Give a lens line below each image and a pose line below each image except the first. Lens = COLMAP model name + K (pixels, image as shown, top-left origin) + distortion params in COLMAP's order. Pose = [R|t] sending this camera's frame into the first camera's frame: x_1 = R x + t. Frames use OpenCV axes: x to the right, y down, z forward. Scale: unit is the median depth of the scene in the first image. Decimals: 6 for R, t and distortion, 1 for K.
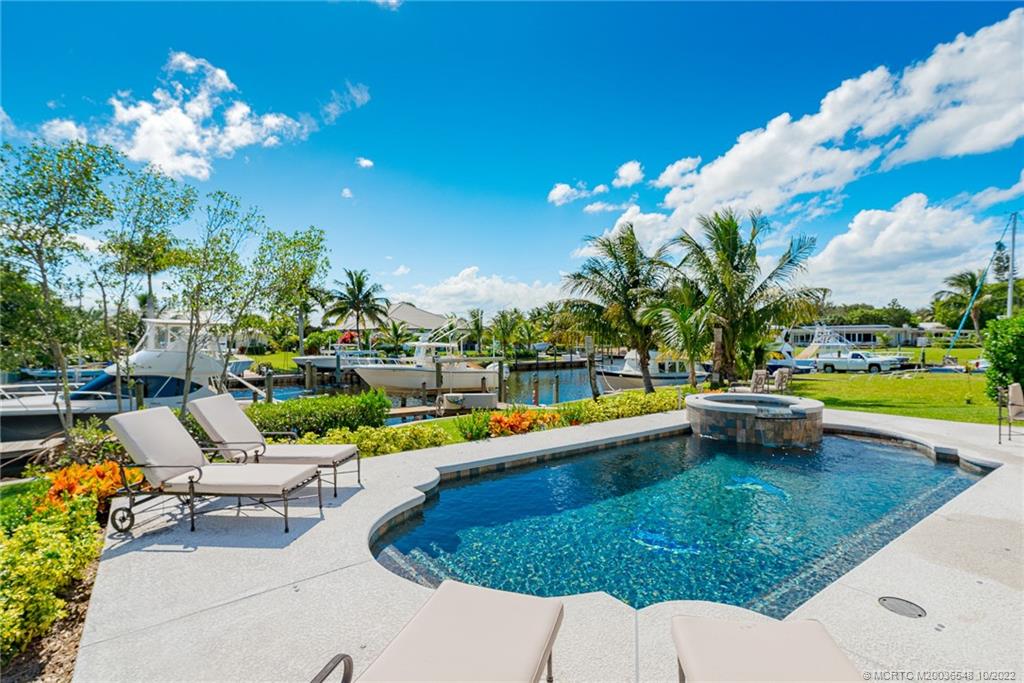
lens RADIAL K [[493.4, 0, 506.0], [0, 493.4, 341.6], [0, 0, 1]] dist [0.002298, 0.000440]
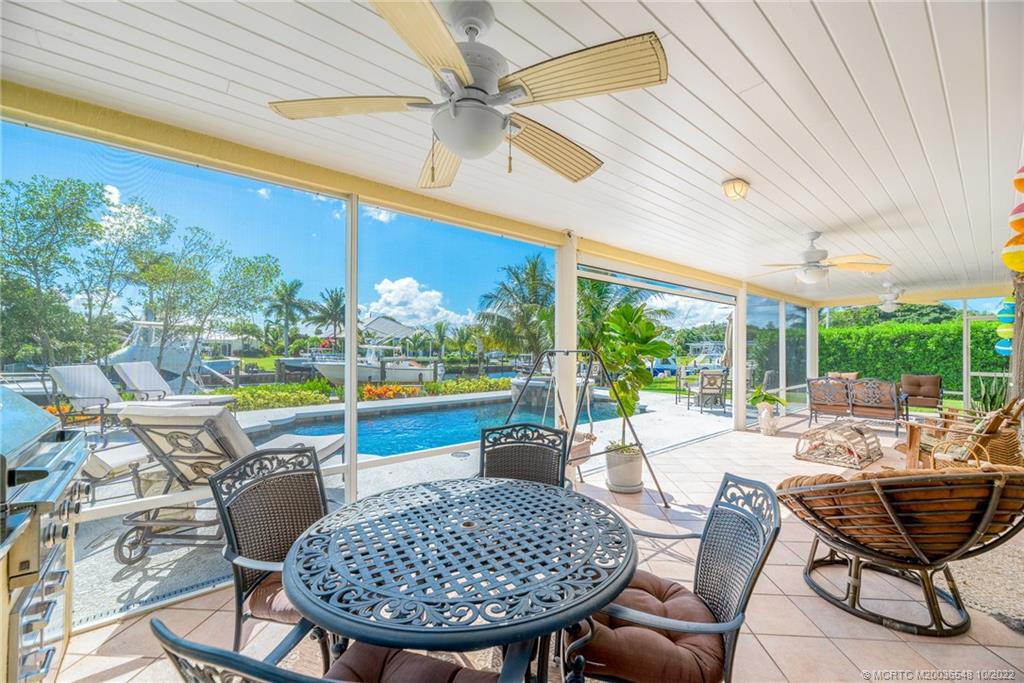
lens RADIAL K [[413.5, 0, 514.9], [0, 413.5, 344.3], [0, 0, 1]] dist [0.000014, -0.000163]
pose [[0.996365, 0.015901, 0.083690, 0.162935], [-0.014323, 0.999709, -0.019431, 0.022365], [-0.083975, 0.018162, 0.996302, -0.129006]]
